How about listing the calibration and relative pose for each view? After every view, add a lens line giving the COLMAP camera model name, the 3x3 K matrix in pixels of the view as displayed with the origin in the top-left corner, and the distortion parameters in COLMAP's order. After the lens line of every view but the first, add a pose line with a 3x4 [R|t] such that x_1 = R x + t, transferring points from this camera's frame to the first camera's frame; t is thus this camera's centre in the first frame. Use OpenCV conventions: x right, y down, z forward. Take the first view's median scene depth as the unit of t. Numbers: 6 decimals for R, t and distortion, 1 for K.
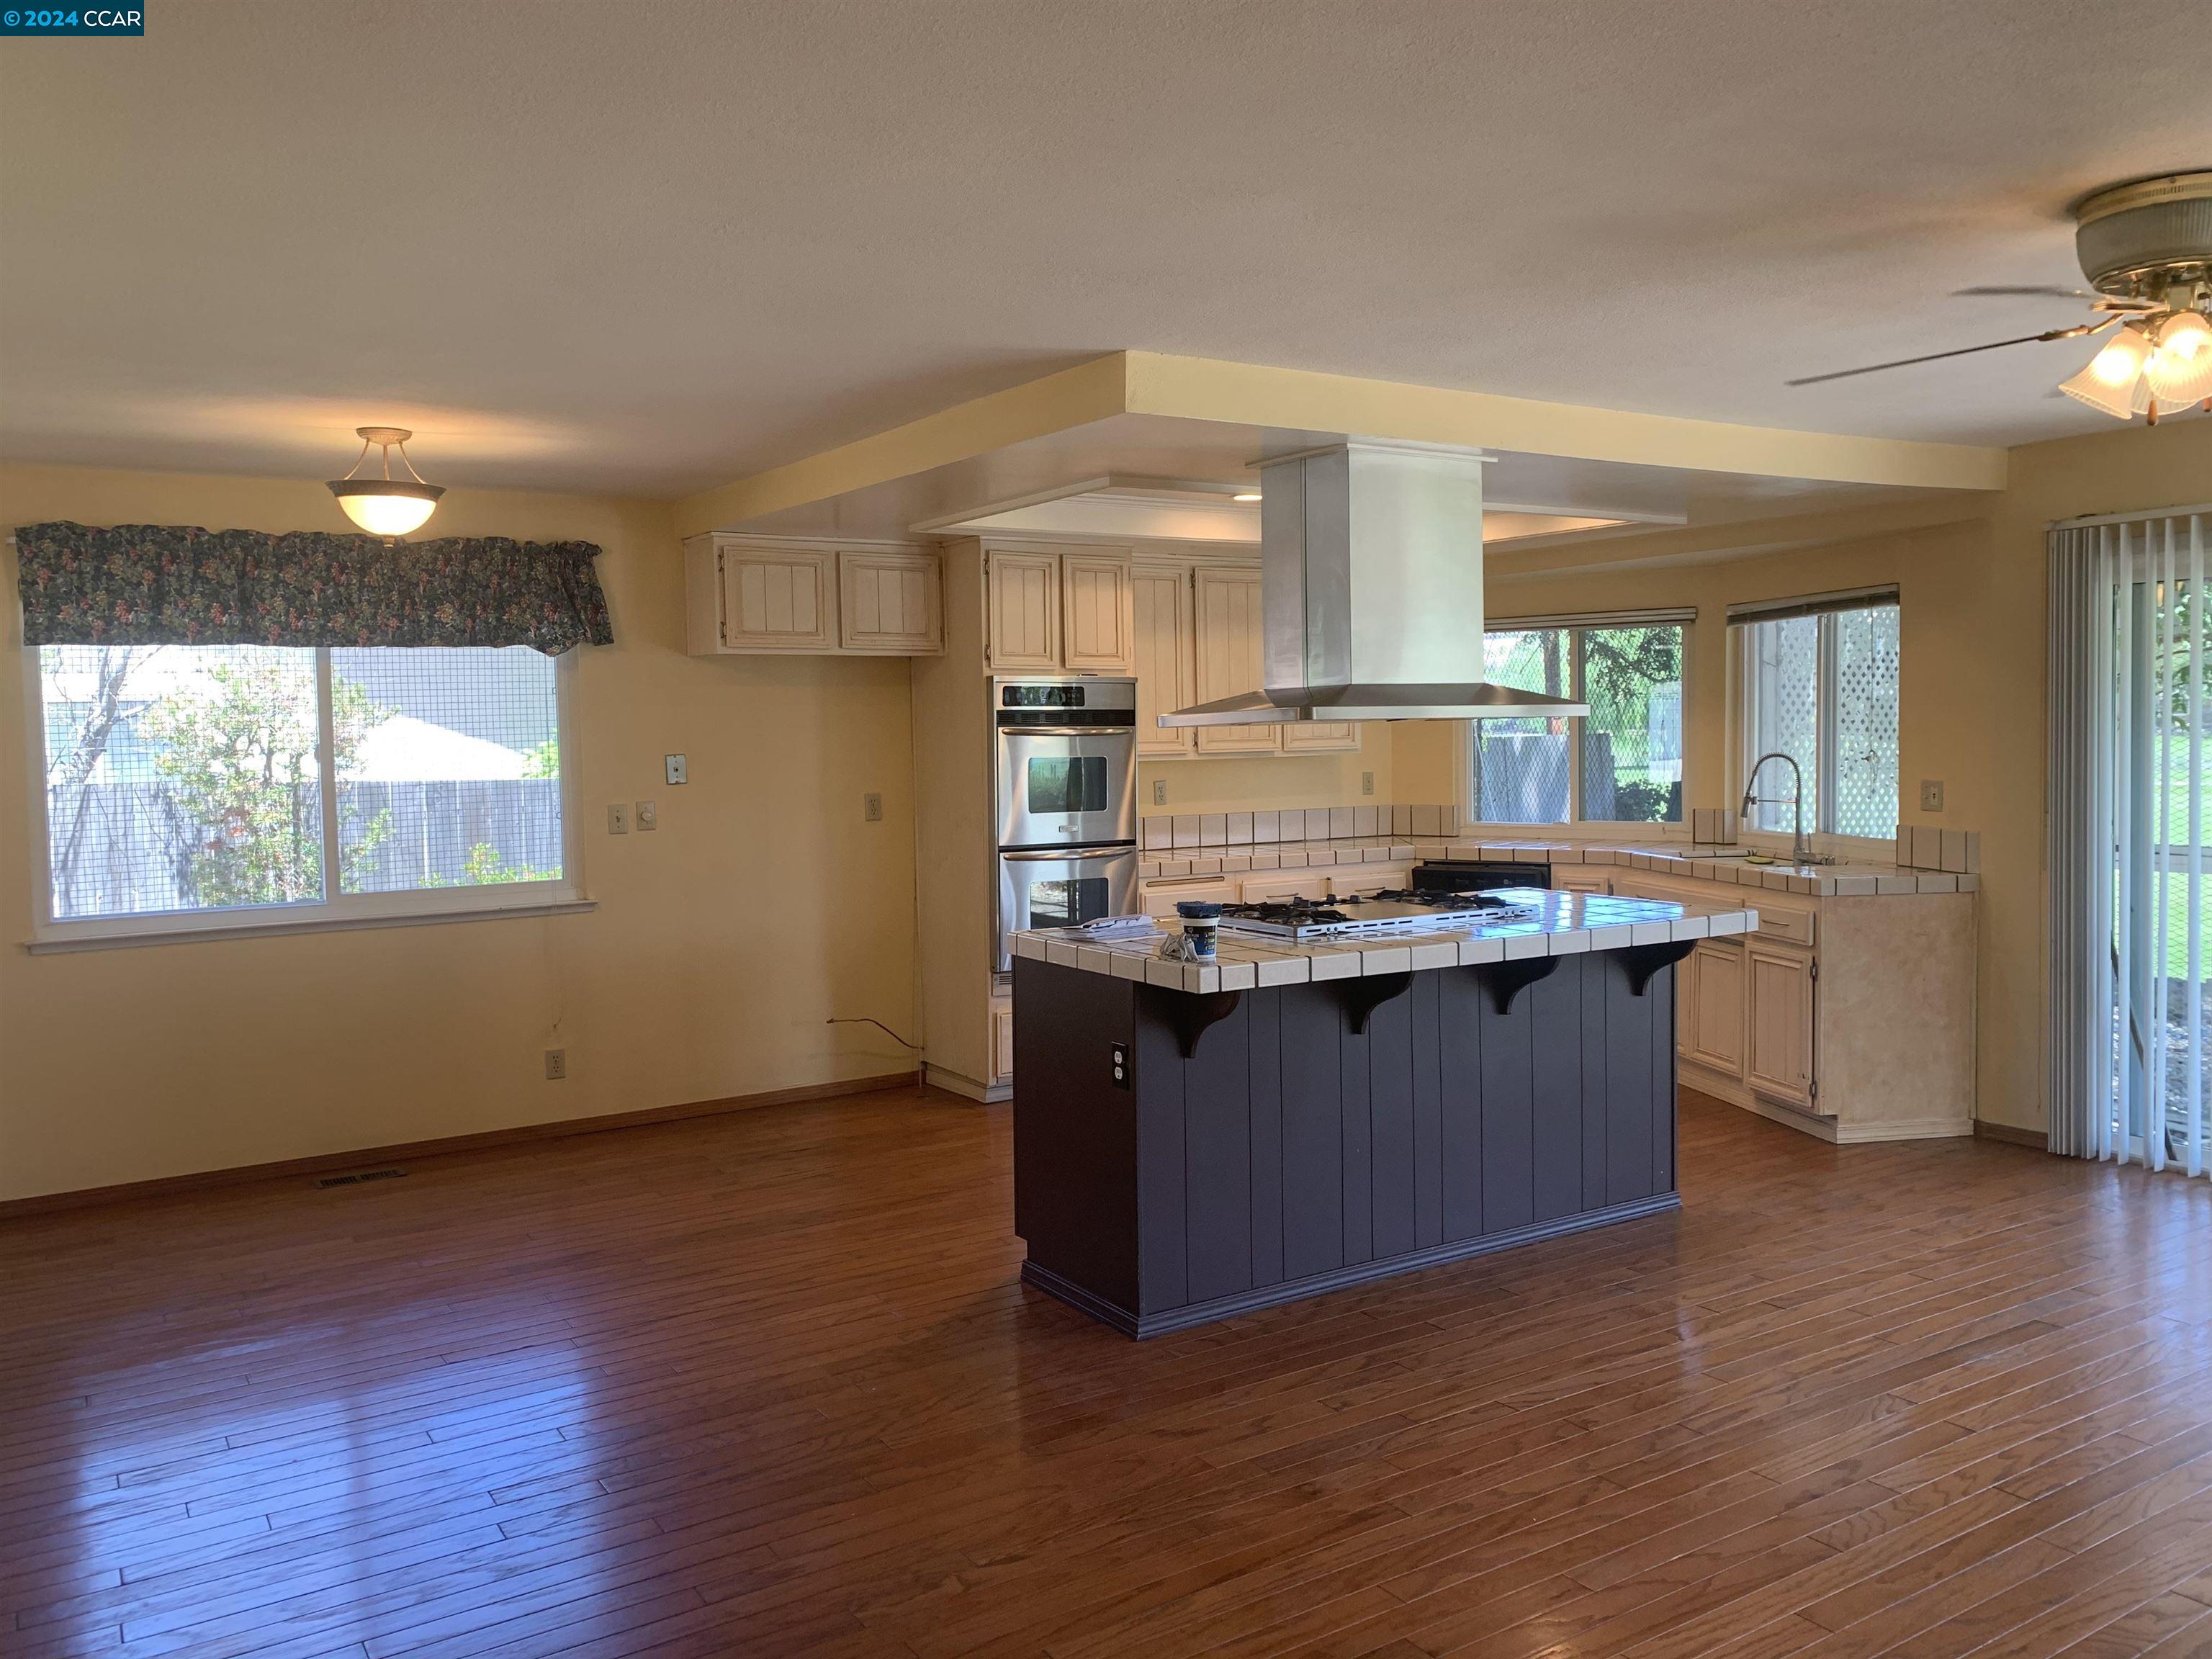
lens RADIAL K [[1699.0, 0, 1096.1], [0, 1699.0, 819.7], [0, 0, 1]] dist [0.091243, -0.161201]
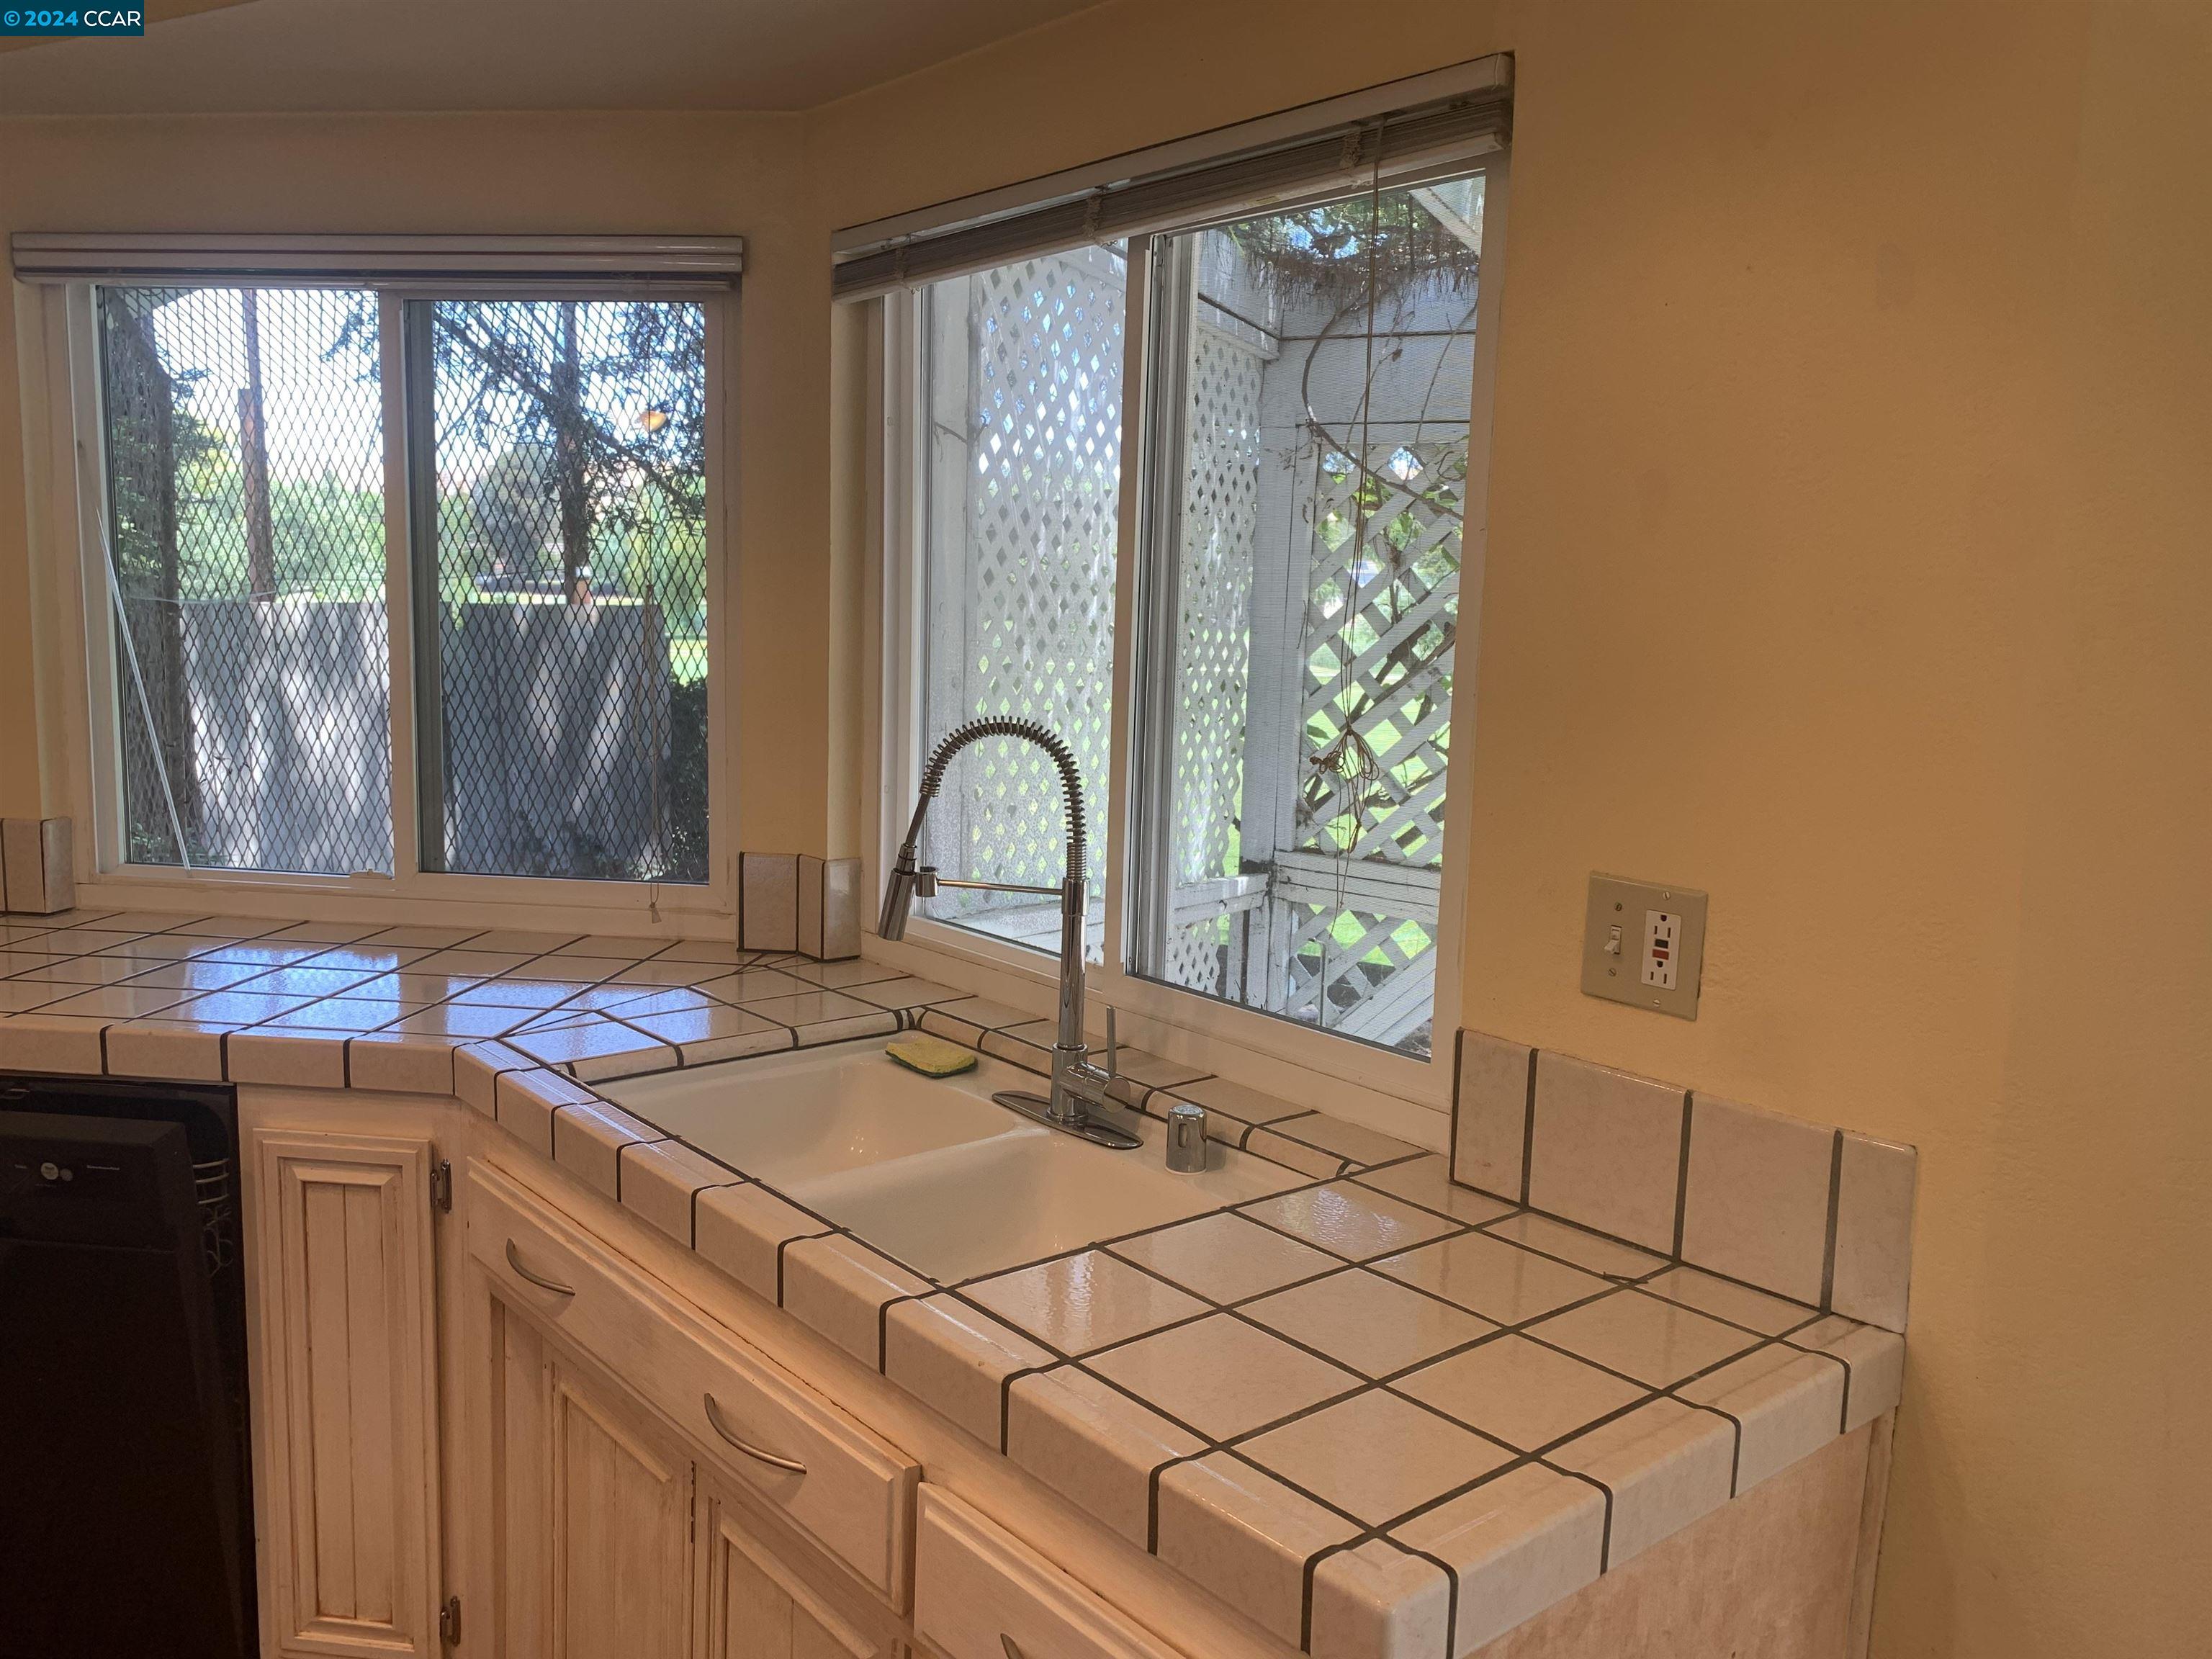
lens RADIAL K [[1699.0, 0, 1096.1], [0, 1699.0, 819.7], [0, 0, 1]] dist [0.091243, -0.161201]
pose [[0.873170, -0.021905, 0.486923, 0.313856], [-0.015887, 0.997180, 0.073350, -0.049393], [-0.487156, -0.071783, 0.870360, 0.858816]]
